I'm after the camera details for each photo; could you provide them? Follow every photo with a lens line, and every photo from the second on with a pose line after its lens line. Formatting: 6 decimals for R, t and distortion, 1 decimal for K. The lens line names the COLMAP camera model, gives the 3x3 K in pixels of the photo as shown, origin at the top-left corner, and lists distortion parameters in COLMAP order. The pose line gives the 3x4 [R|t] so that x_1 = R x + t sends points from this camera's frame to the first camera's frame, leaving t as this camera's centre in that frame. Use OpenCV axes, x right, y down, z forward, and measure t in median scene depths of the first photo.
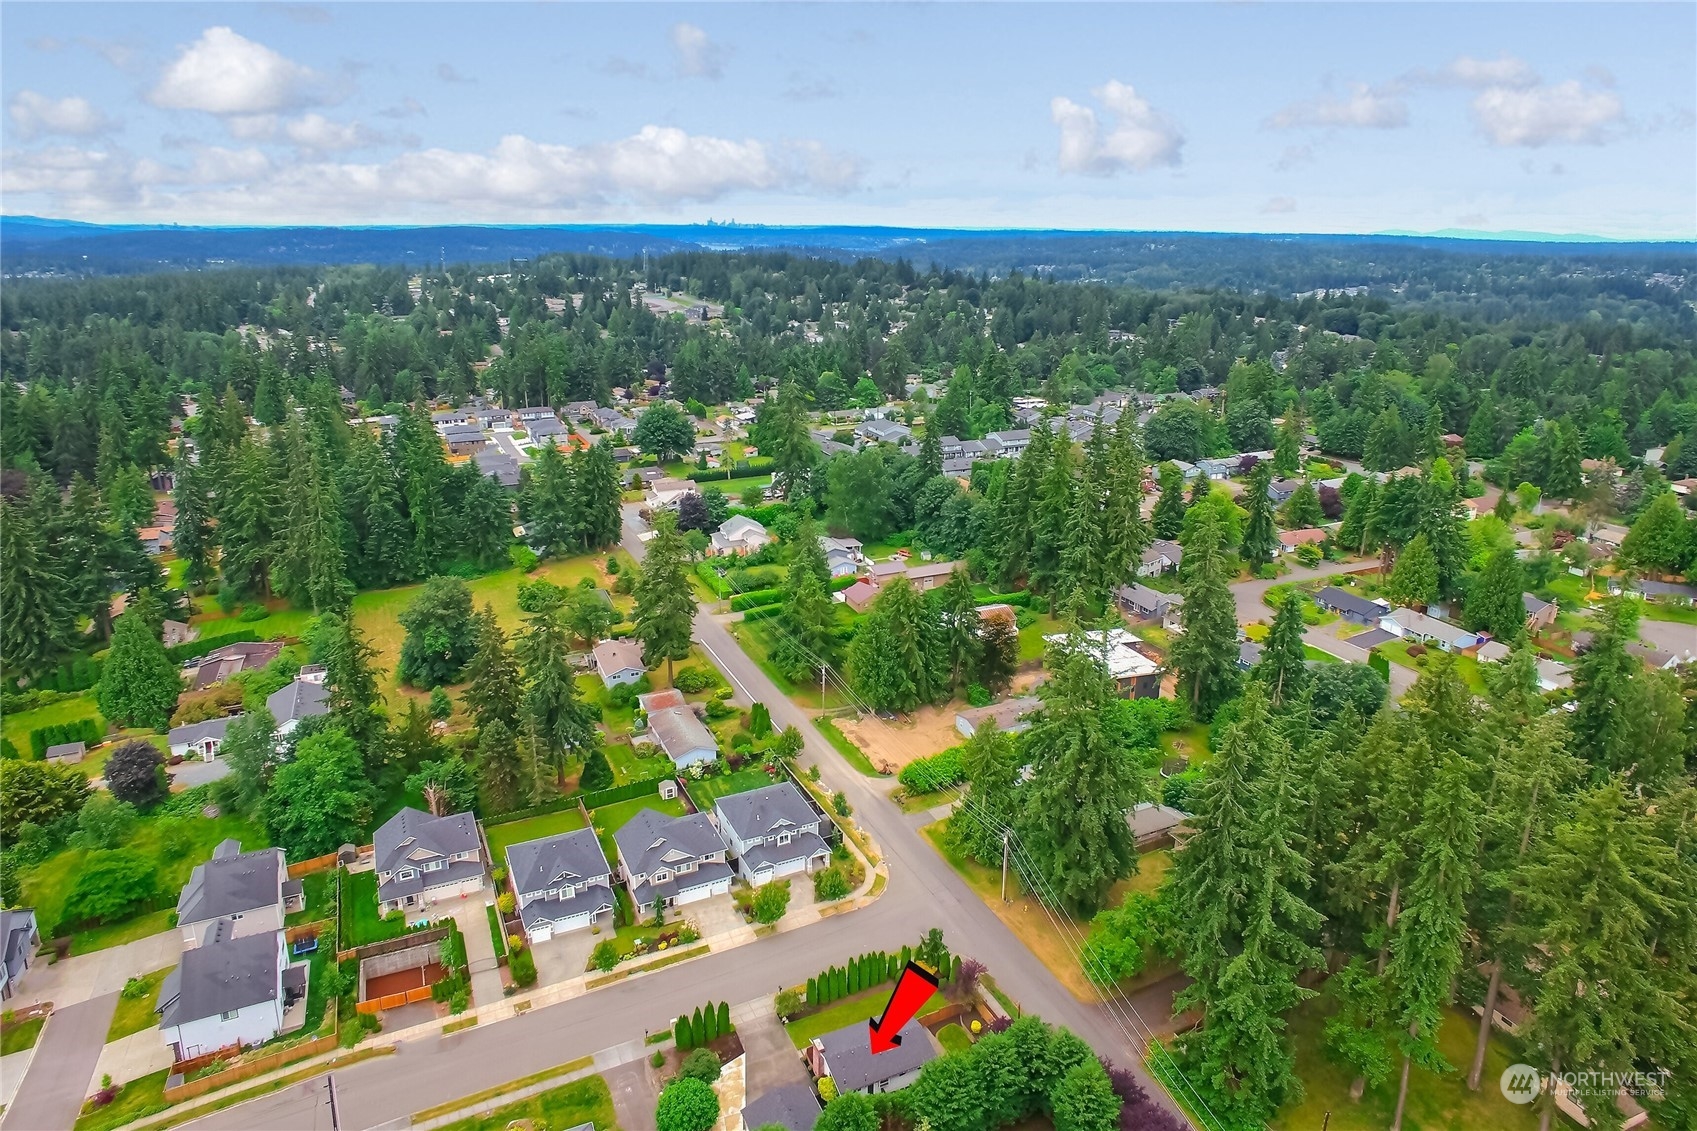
lens RADIAL K [[936.6, 0, 848.5], [0, 936.6, 565.5], [0, 0, 1]] dist [0.000320, -0.000583]
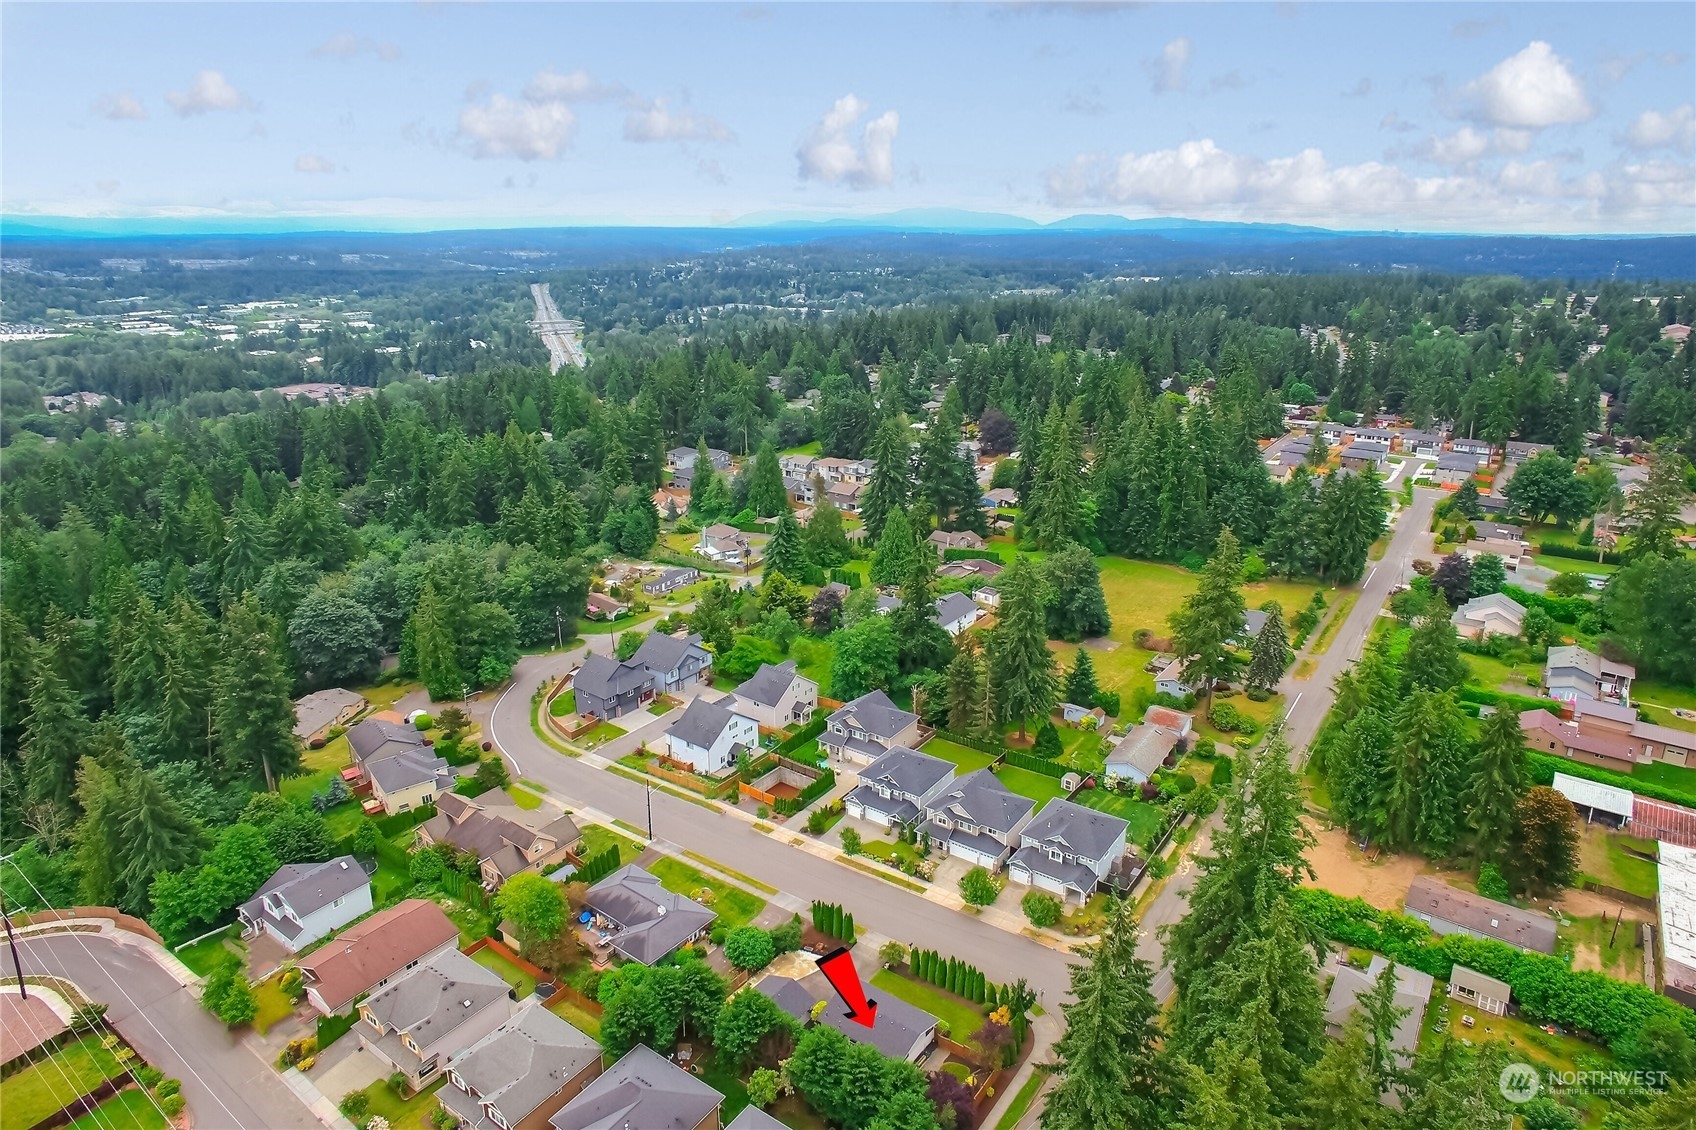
lens RADIAL K [[916.8, 0, 853.7], [0, 916.8, 566.5], [0, 0, 1]] dist [0.010113, -0.000295]
pose [[0.540644, 0.266400, -0.797957, 0.562717], [-0.264342, 0.954288, 0.139490, -0.085788], [0.798641, 0.135520, 0.586351, 0.244072]]
